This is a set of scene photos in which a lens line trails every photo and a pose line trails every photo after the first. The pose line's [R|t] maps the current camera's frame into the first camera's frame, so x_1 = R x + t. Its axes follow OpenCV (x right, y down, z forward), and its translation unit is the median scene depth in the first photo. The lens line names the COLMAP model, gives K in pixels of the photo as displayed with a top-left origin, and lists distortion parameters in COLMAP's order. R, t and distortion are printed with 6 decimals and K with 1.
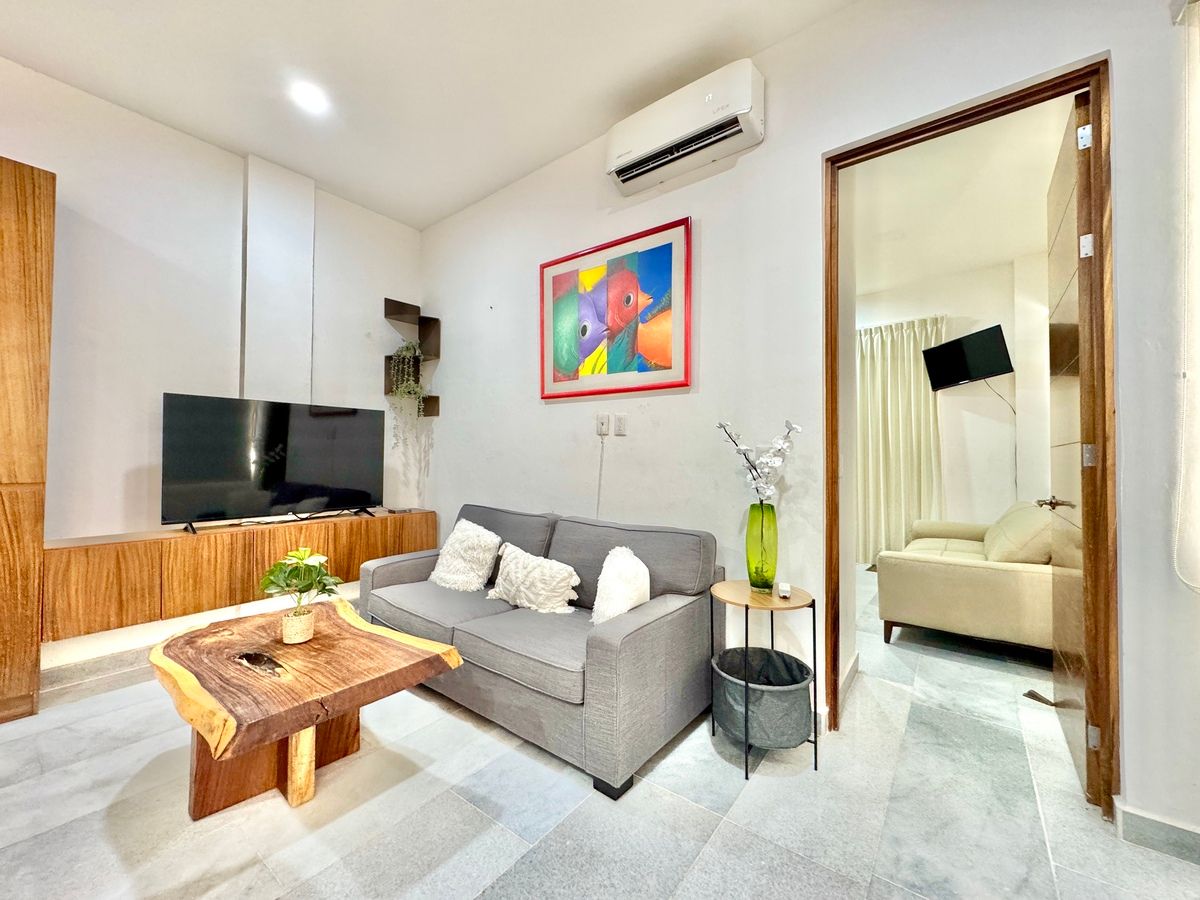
lens RADIAL K [[481.2, 0, 600.0], [0, 481.2, 450.0], [0, 0, 1]] dist [-0.003066, -0.000164]
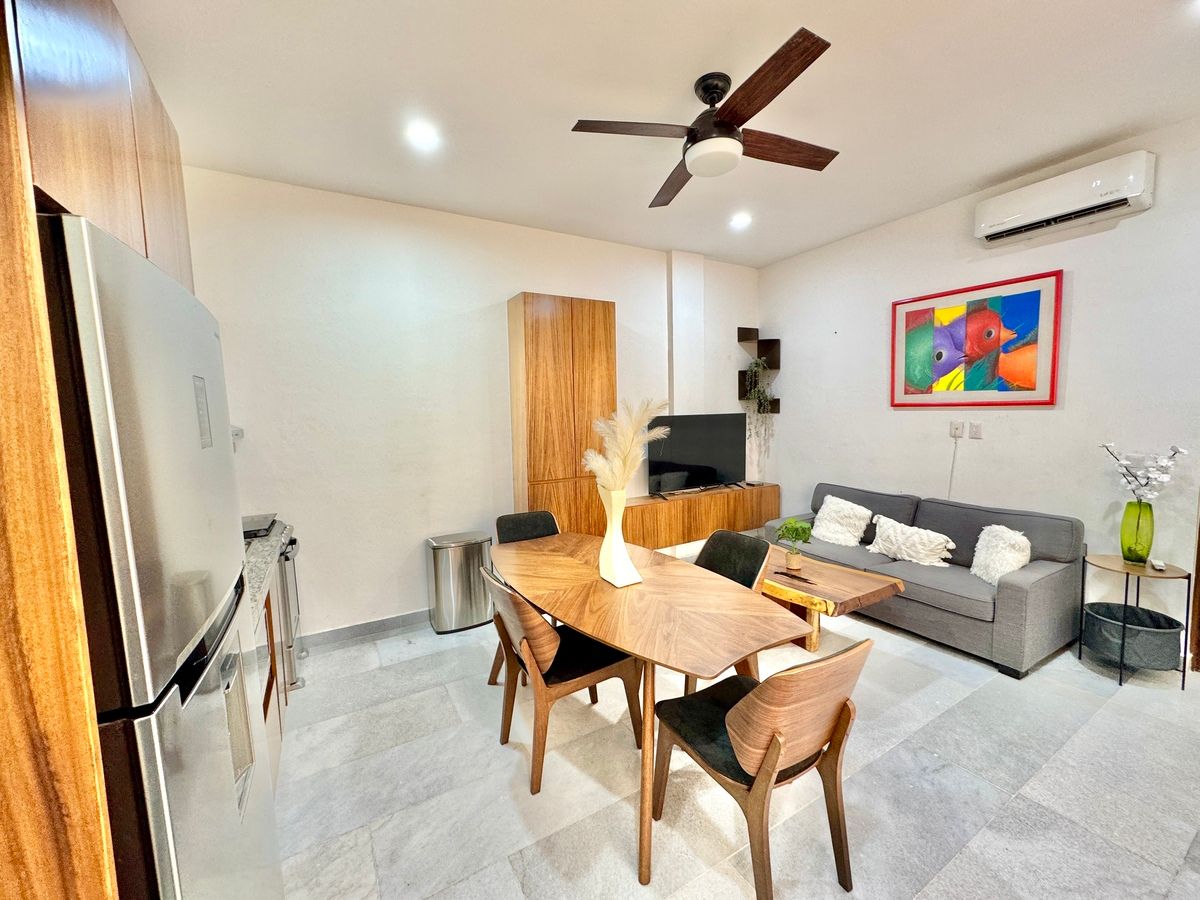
lens RADIAL K [[481.2, 0, 600.0], [0, 481.2, 450.0], [0, 0, 1]] dist [-0.003066, -0.000164]
pose [[0.924596, 0.001687, -0.380946, -0.425726], [0.036359, 0.995034, 0.092653, -0.165102], [0.379210, -0.099517, 0.919943, -0.621907]]
